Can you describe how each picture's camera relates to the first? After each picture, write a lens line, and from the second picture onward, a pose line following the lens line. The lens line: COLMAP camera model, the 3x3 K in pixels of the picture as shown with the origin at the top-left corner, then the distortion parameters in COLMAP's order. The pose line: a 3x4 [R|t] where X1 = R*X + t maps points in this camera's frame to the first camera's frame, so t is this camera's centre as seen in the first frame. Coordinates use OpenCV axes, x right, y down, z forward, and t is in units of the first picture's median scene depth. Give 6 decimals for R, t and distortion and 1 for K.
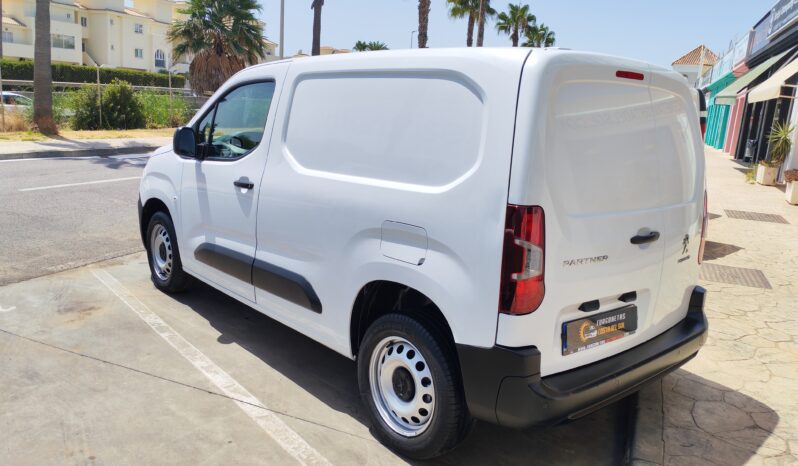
lens RADIAL K [[604.9, 0, 402.2], [0, 604.9, 233.7], [0, 0, 1]] dist [0.076009, -0.105374]
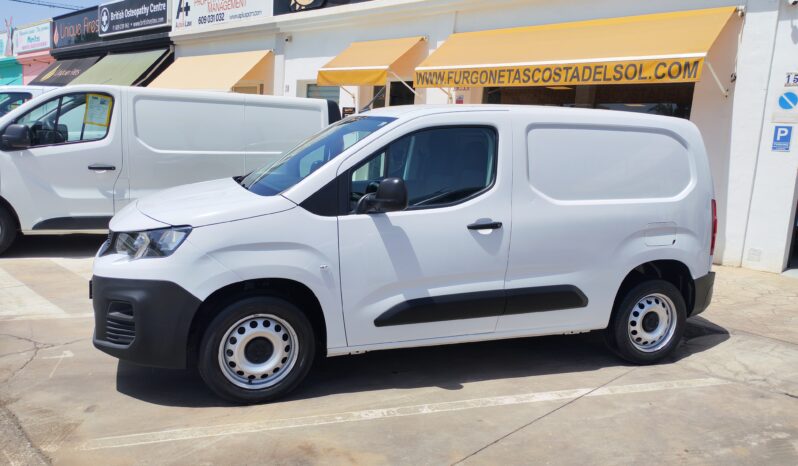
lens RADIAL K [[604.9, 0, 407.3], [0, 604.9, 230.7], [0, 0, 1]] dist [0.076009, -0.105374]
pose [[0.357523, -0.181506, 0.916097, -1.425810], [0.157253, 0.978626, 0.132524, -0.260897], [-0.920570, 0.096679, 0.378423, 0.815603]]
